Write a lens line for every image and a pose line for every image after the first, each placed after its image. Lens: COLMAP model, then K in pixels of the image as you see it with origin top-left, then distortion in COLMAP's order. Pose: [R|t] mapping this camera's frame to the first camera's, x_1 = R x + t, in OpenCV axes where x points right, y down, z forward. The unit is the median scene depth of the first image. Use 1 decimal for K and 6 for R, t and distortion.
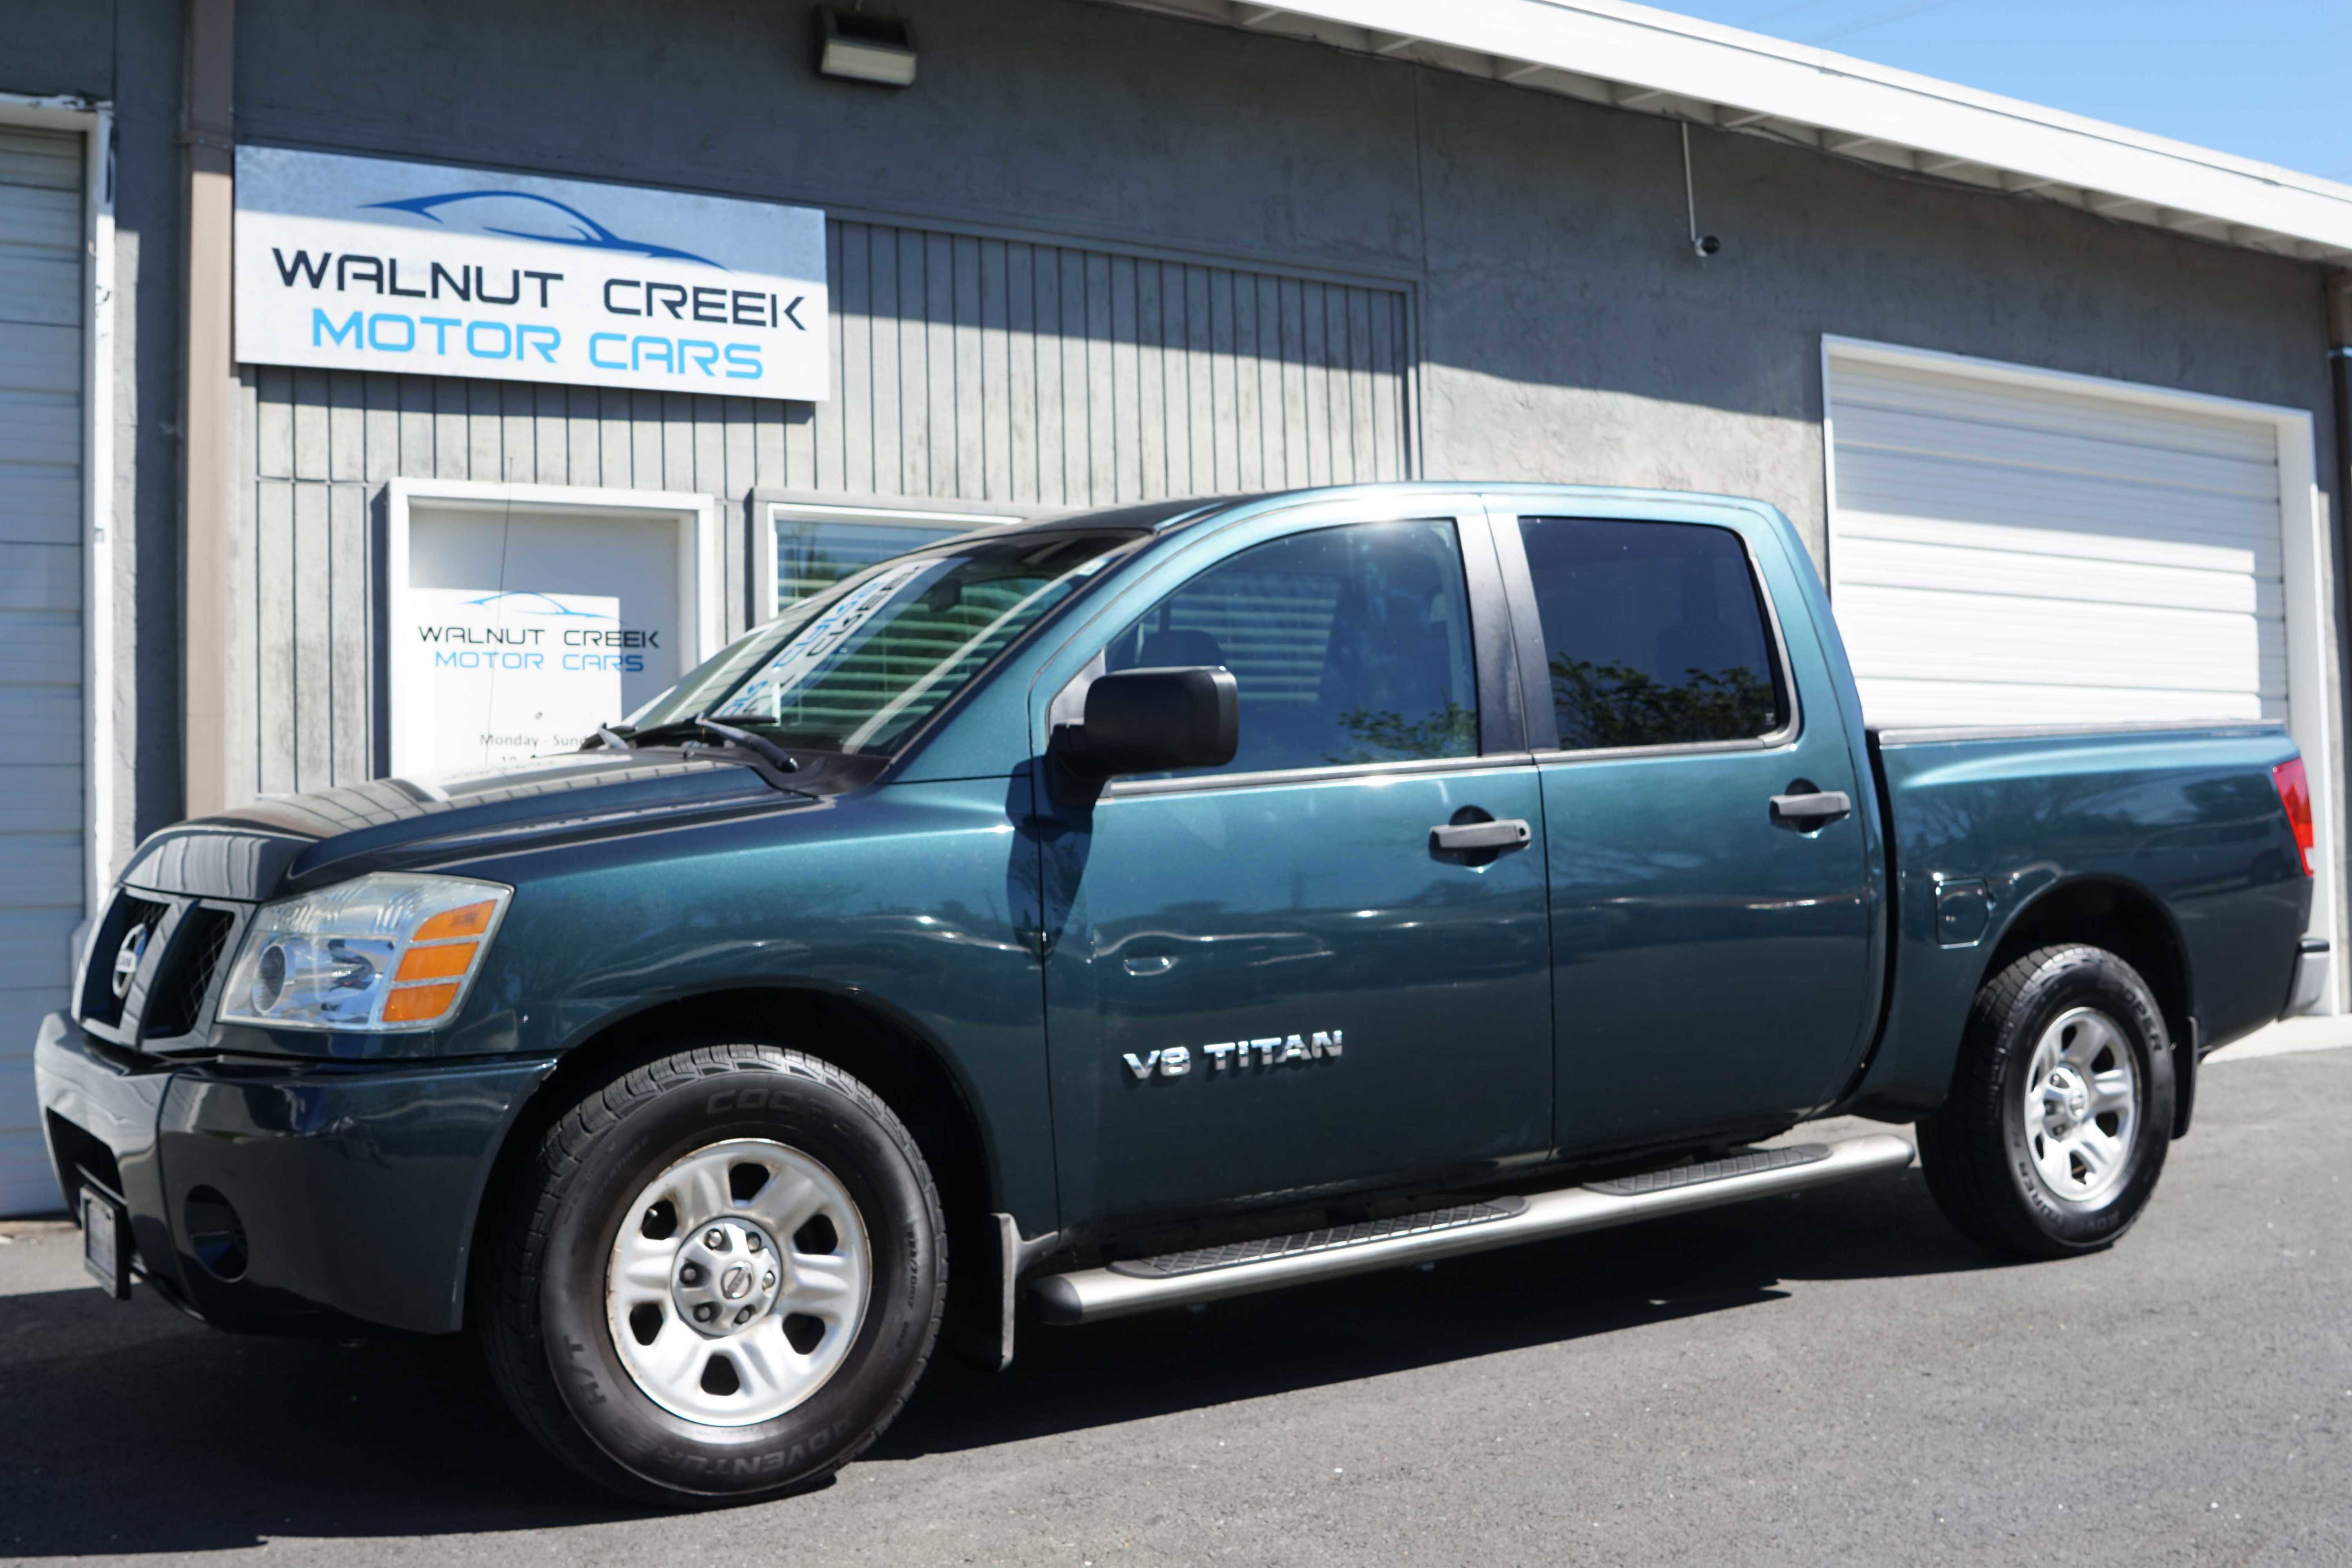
lens RADIAL K [[2511.6, 0, 1186.8], [0, 2511.6, 785.9], [0, 0, 1]] dist [-0.146164, 0.100346]
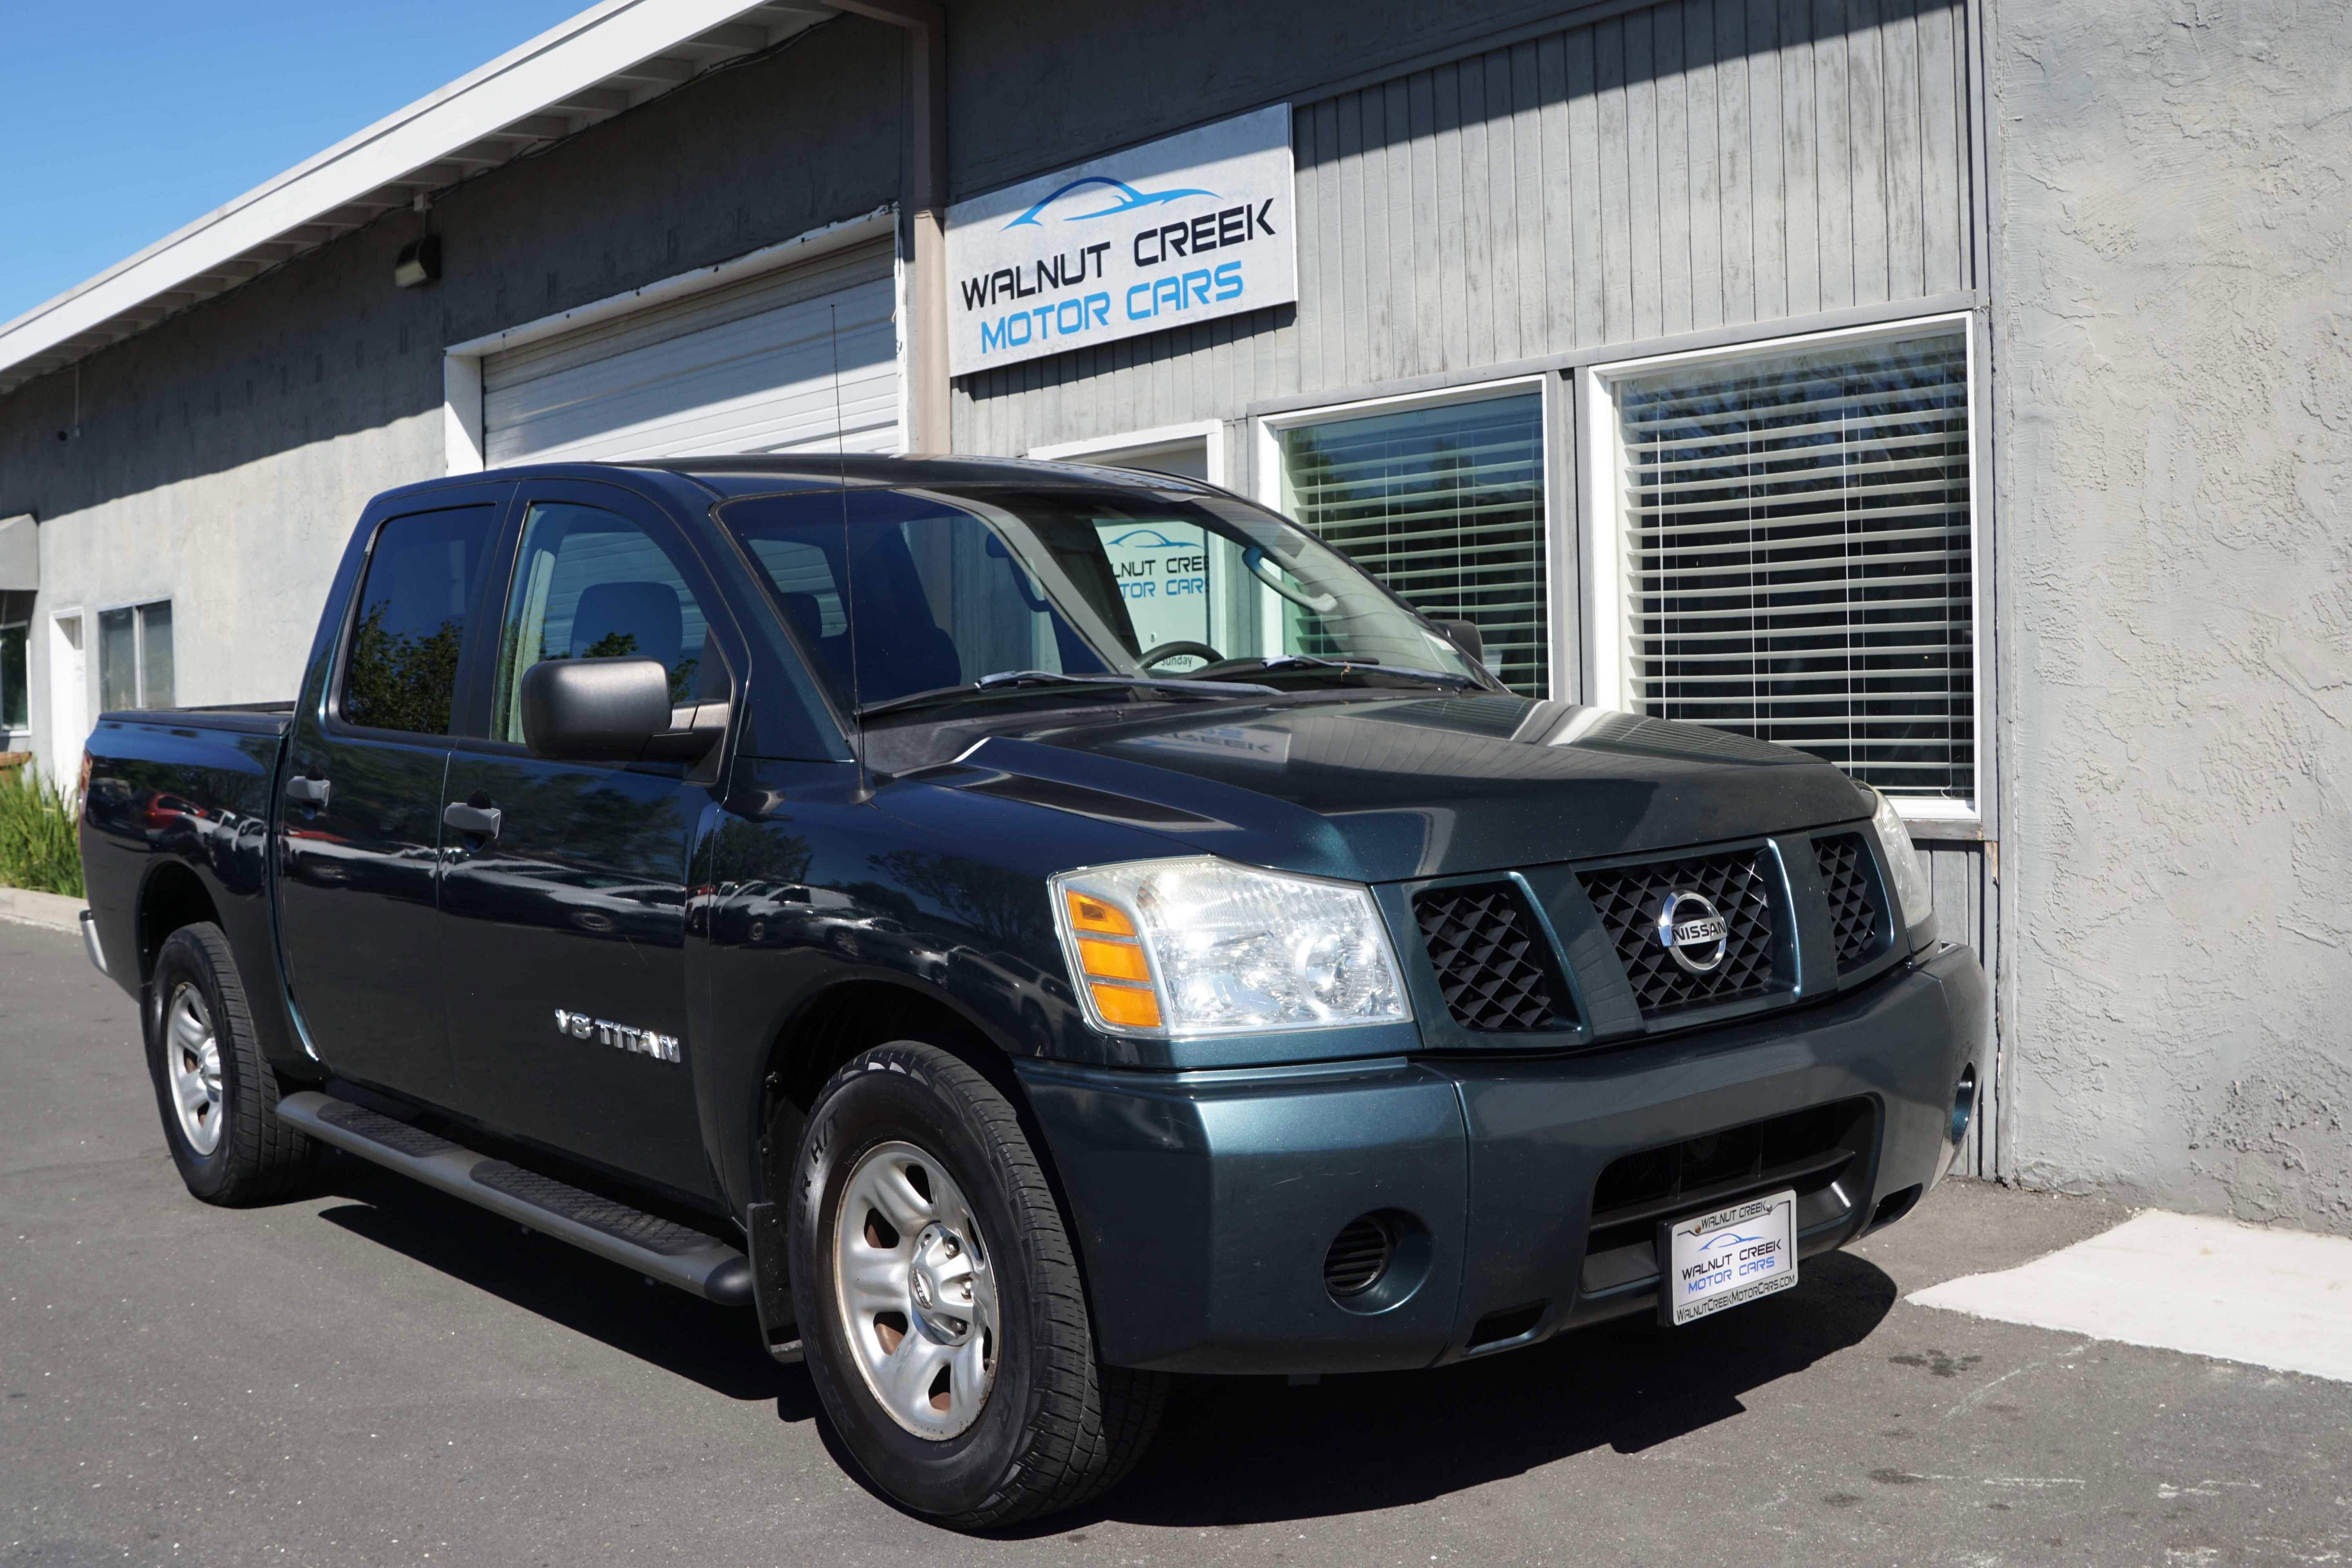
lens RADIAL K [[2512.6, 0, 1180.7], [0, 2512.6, 787.0], [0, 0, 1]] dist [-0.152293, 0.112636]
pose [[0.103737, 0.053926, -0.993142, 0.856157], [0.048630, 0.997060, 0.059218, -0.027442], [0.993415, -0.054440, 0.100810, 0.887202]]
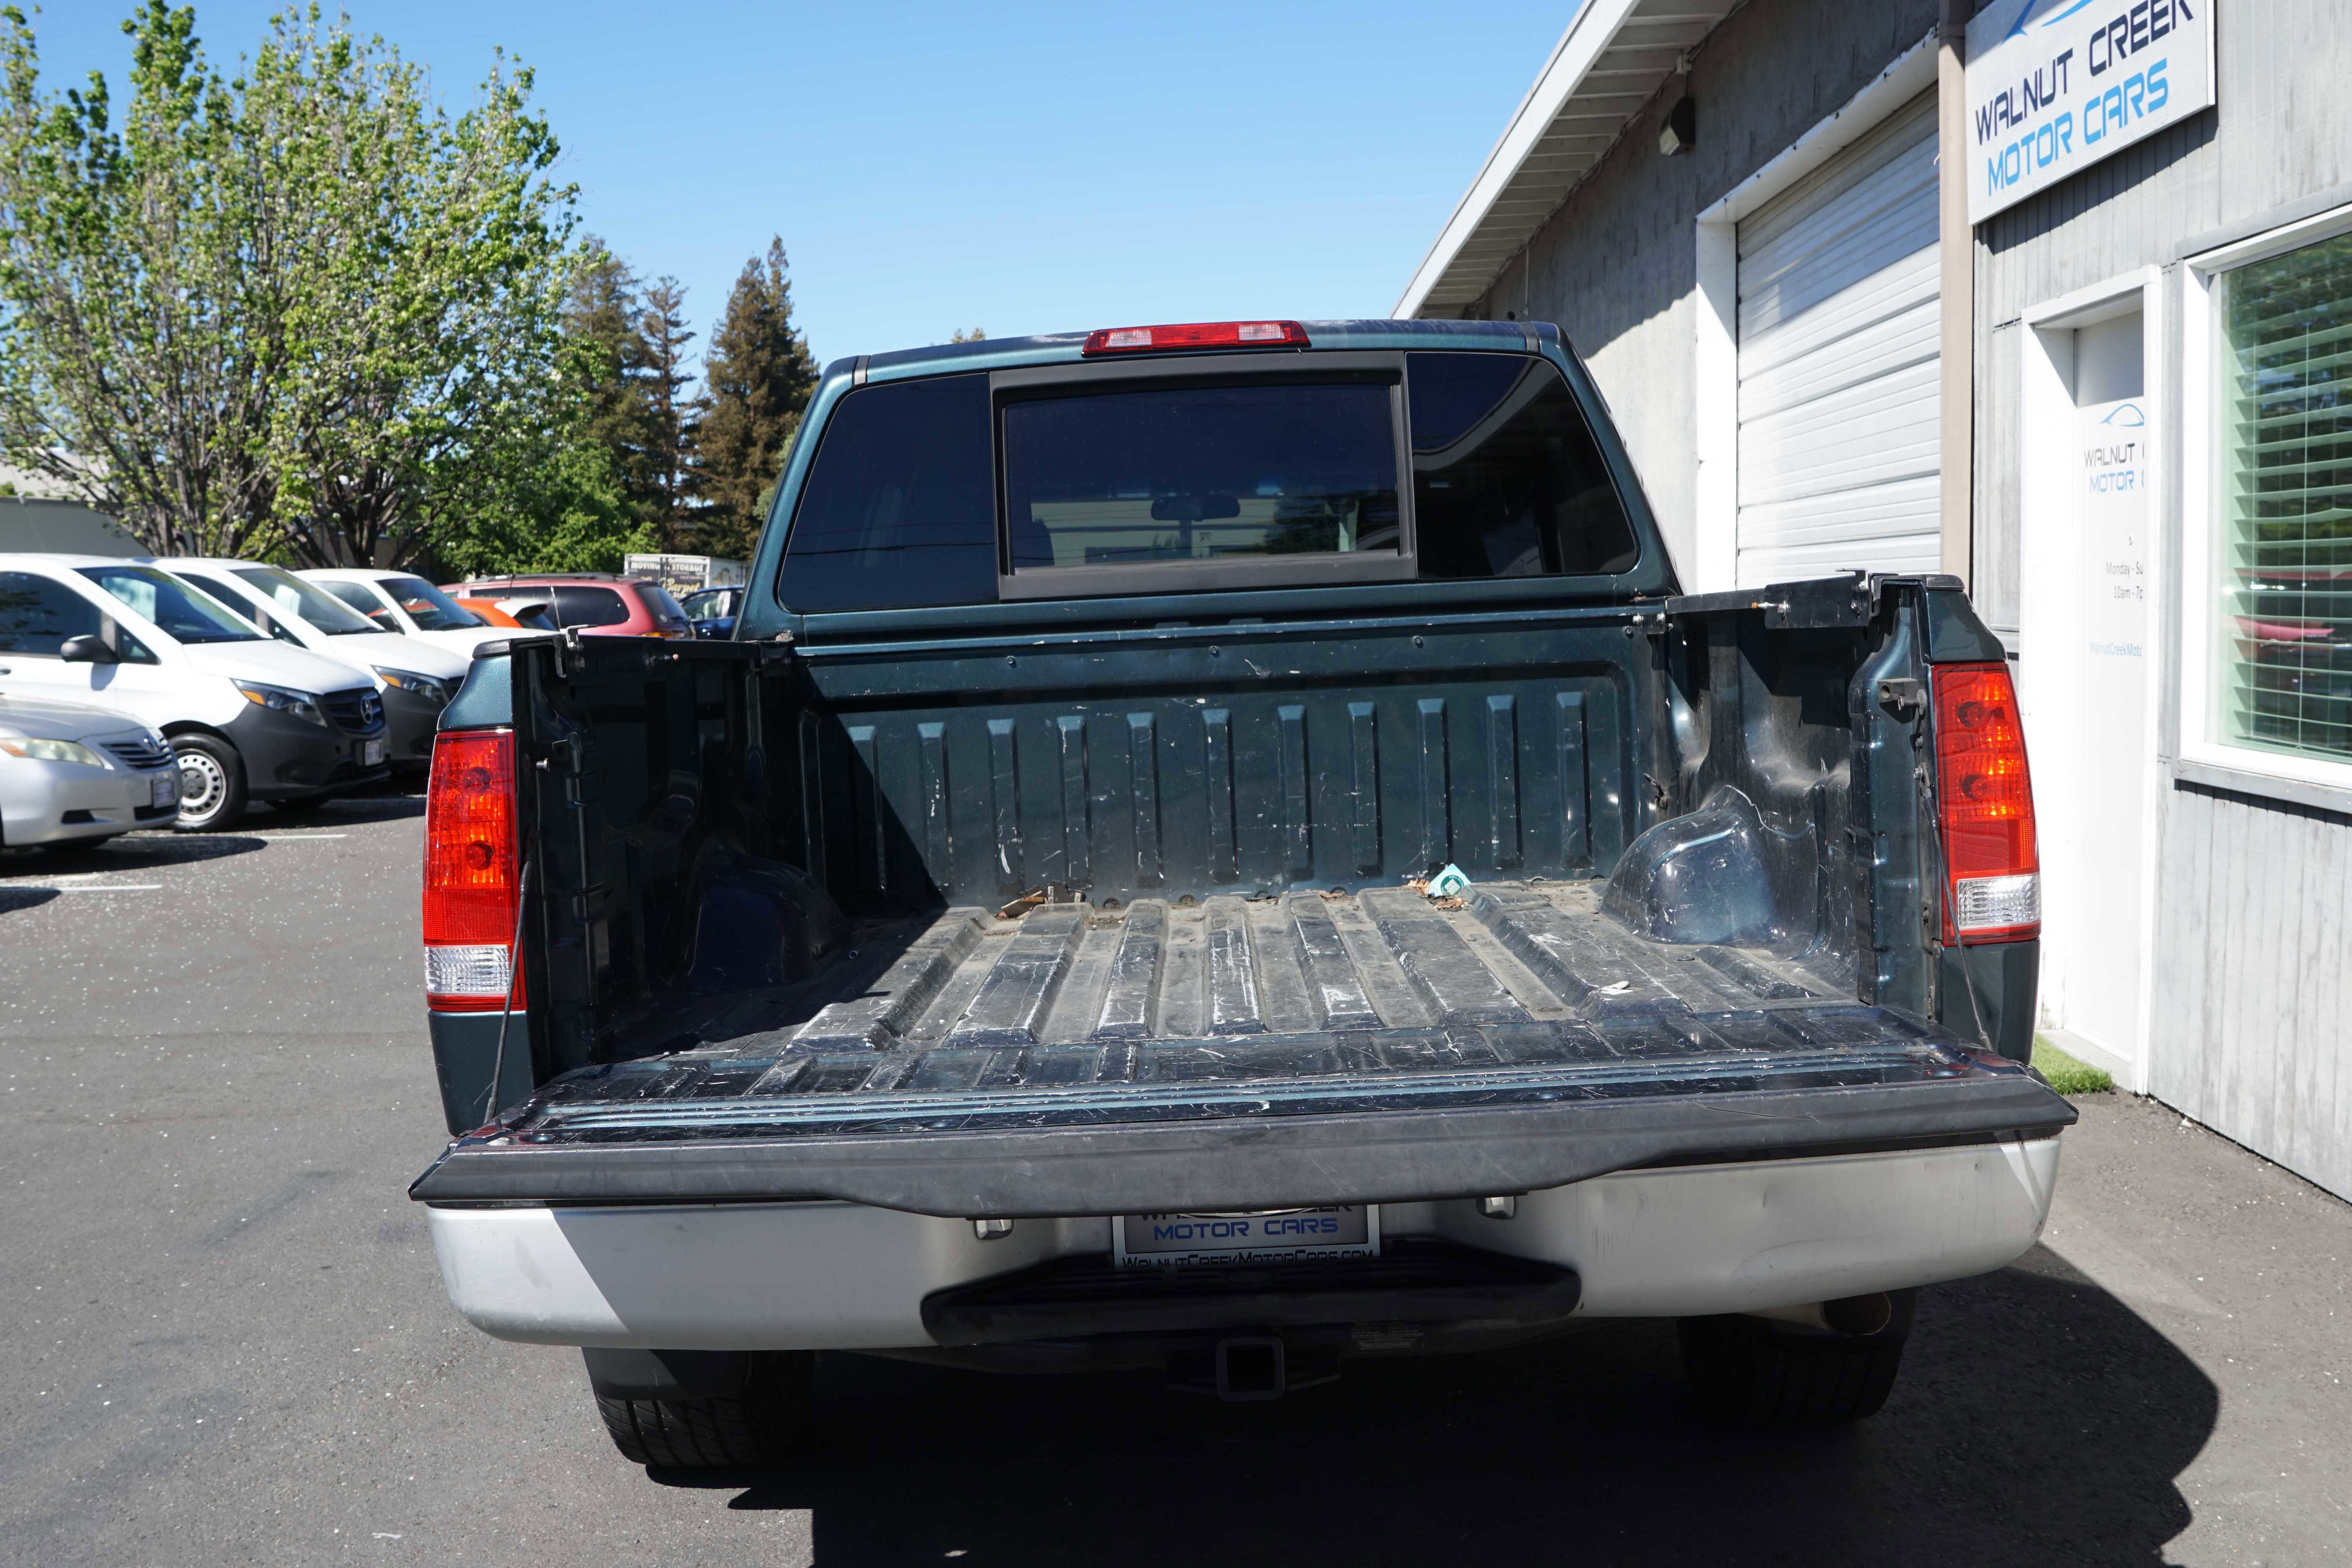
lens RADIAL K [[2512.6, 0, 1180.7], [0, 2512.6, 787.0], [0, 0, 1]] dist [-0.152293, 0.112636]
pose [[-0.563452, 0.095085, -0.820659, 0.662392], [0.050008, 0.995458, 0.081004, -0.028536], [0.824634, 0.004602, -0.565648, 1.208599]]
